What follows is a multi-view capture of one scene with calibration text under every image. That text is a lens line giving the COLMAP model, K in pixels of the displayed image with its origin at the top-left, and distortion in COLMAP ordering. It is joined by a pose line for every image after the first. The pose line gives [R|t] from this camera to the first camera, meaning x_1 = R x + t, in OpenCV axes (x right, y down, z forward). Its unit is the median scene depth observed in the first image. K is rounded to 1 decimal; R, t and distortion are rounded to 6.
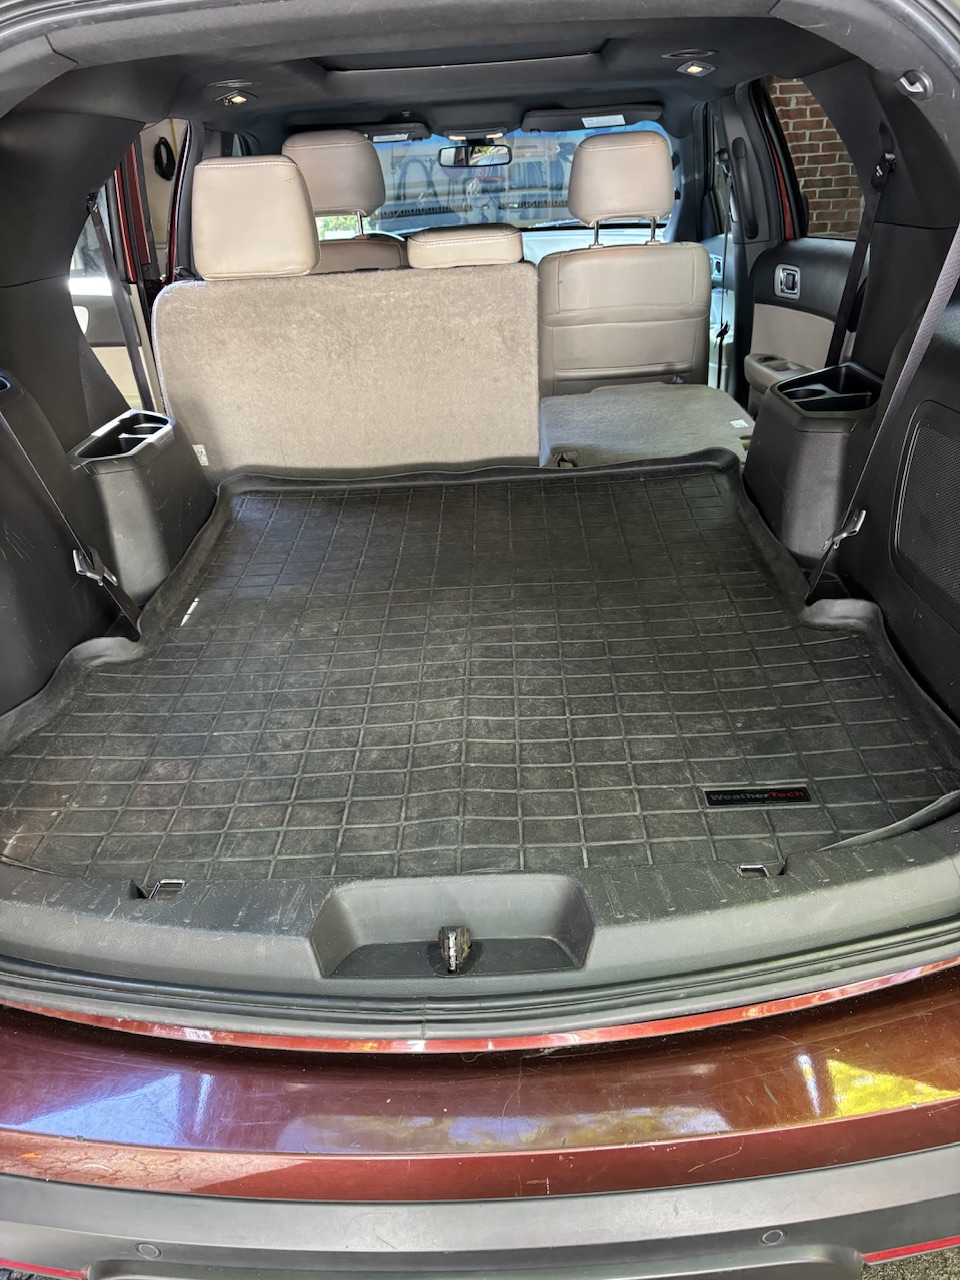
lens RADIAL K [[998.3, 0, 472.0], [0, 998.3, 582.2], [0, 0, 1]] dist [0.076518, -0.067659]
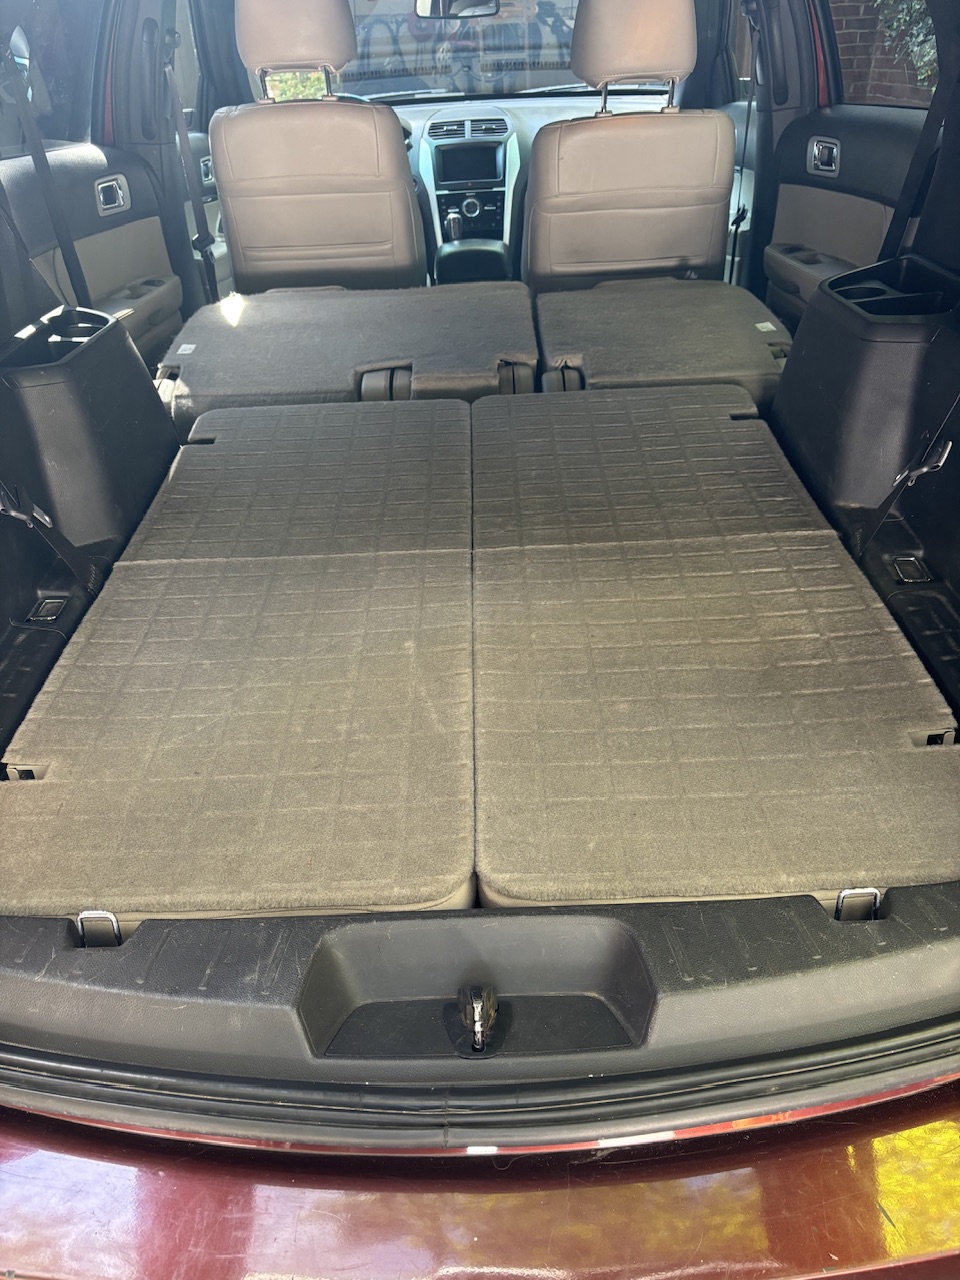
lens RADIAL K [[1001.3, 0, 464.9], [0, 1001.3, 602.9], [0, 0, 1]] dist [0.075067, -0.078368]
pose [[0.999671, -0.000476, 0.025631, -0.047269], [-0.002610, 0.992740, 0.120251, -0.055139], [-0.025502, -0.120278, 0.992413, 0.237099]]
